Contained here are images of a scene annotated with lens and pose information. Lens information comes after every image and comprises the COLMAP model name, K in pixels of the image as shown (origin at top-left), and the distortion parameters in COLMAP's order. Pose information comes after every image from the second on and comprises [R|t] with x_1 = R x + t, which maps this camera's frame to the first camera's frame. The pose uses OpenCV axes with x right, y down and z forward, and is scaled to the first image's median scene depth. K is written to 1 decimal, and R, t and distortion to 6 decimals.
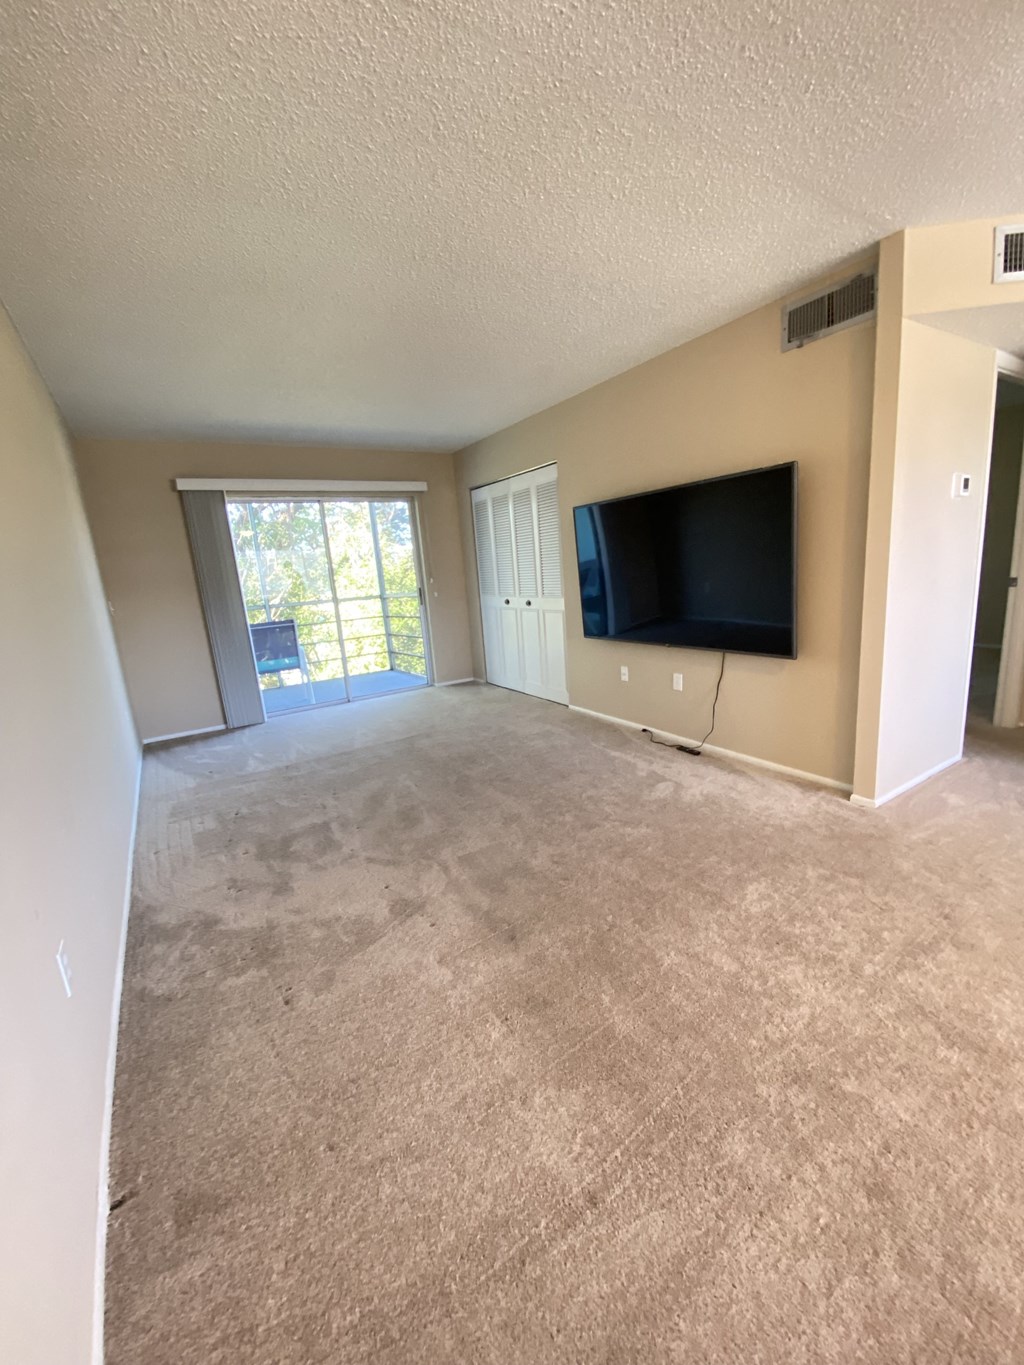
lens RADIAL K [[551.4, 0, 512.0], [0, 551.4, 682.5], [0, 0, 1]] dist [0.020691, -0.020048]
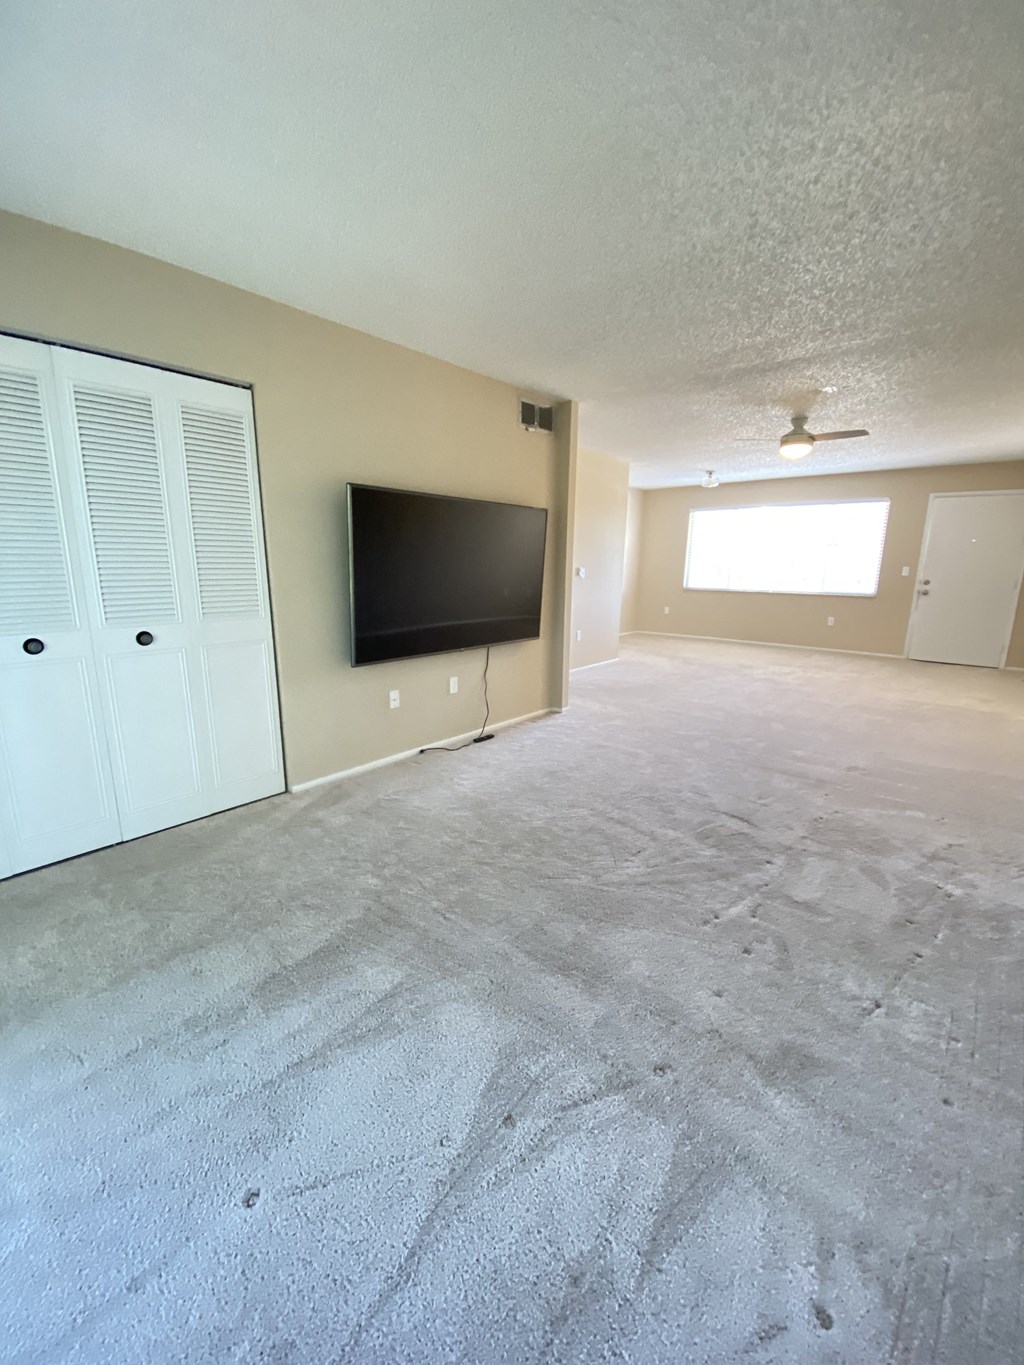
lens RADIAL K [[551.4, 0, 512.0], [0, 551.4, 682.5], [0, 0, 1]] dist [0.020691, -0.020048]
pose [[-0.288885, -0.143223, 0.946590, -0.716827], [0.209673, 0.955277, 0.208527, -0.199708], [-0.934121, 0.258714, -0.245935, 1.156303]]
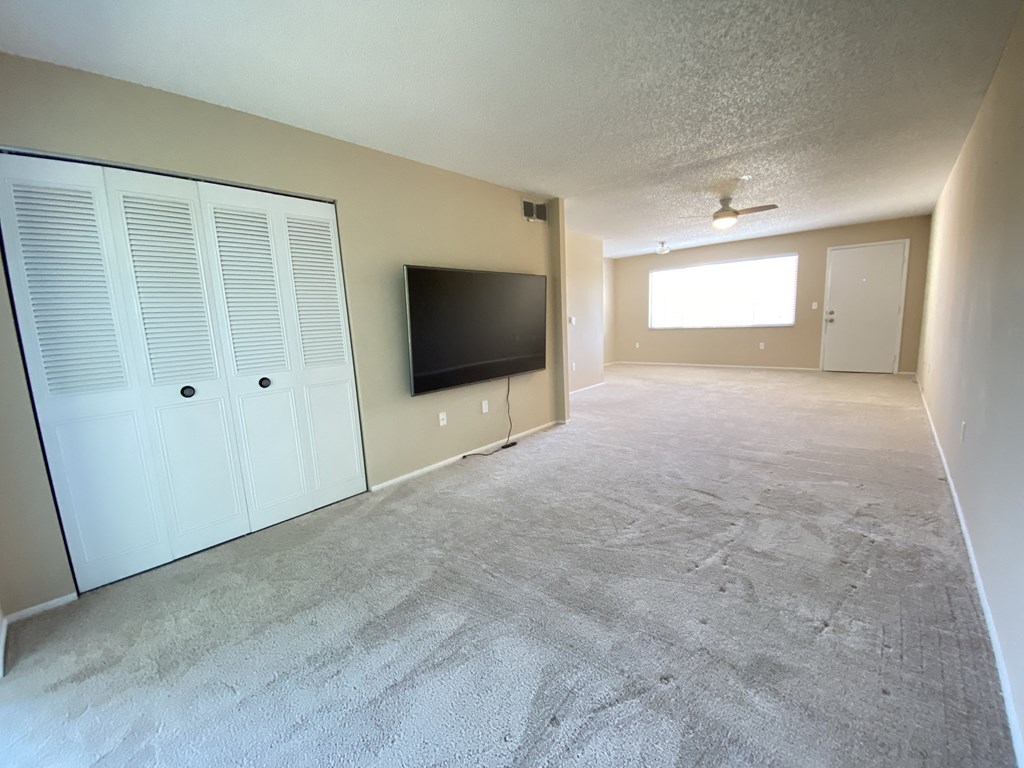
lens RADIAL K [[413.7, 0, 513.6], [0, 413.7, 382.8], [0, 0, 1]] dist [0.020691, -0.020048]
pose [[-0.274075, -0.069121, 0.959221, -0.730428], [0.266556, 0.952876, 0.144826, -0.193204], [-0.924030, 0.295380, -0.242735, 1.176047]]
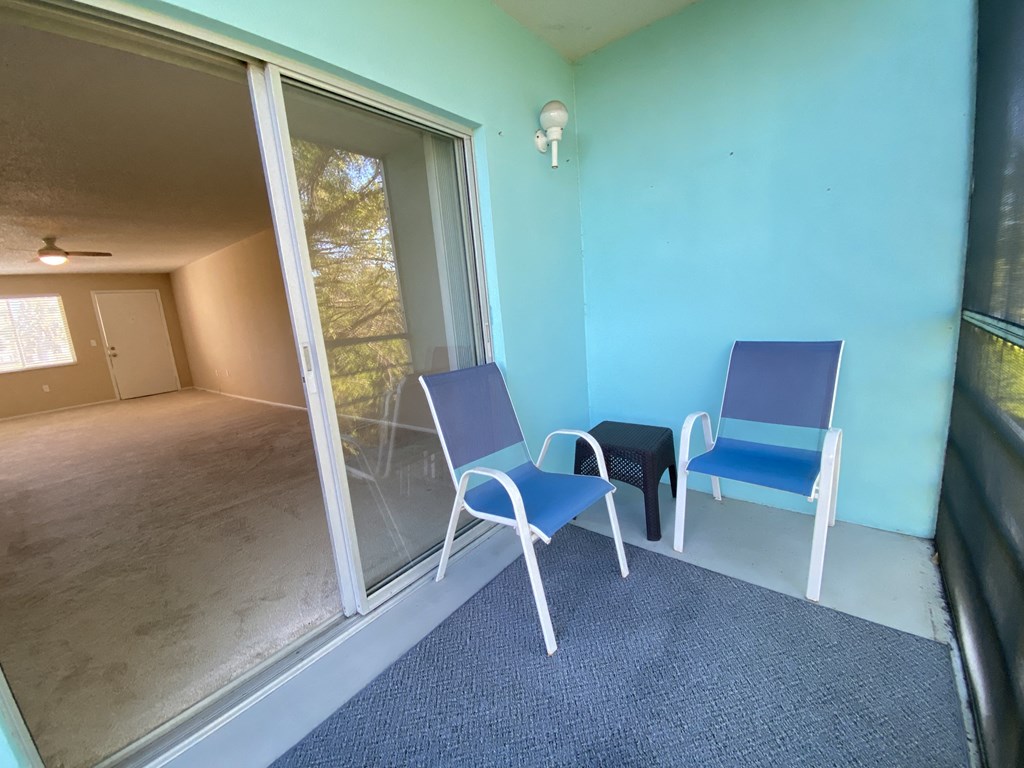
lens RADIAL K [[413.7, 0, 513.6], [0, 413.7, 382.8], [0, 0, 1]] dist [0.020691, -0.020048]
pose [[-0.935989, 0.204462, -0.286565, -0.576886], [0.079134, 0.915410, 0.394668, -0.329979], [0.343019, 0.346728, -0.872994, 1.806700]]
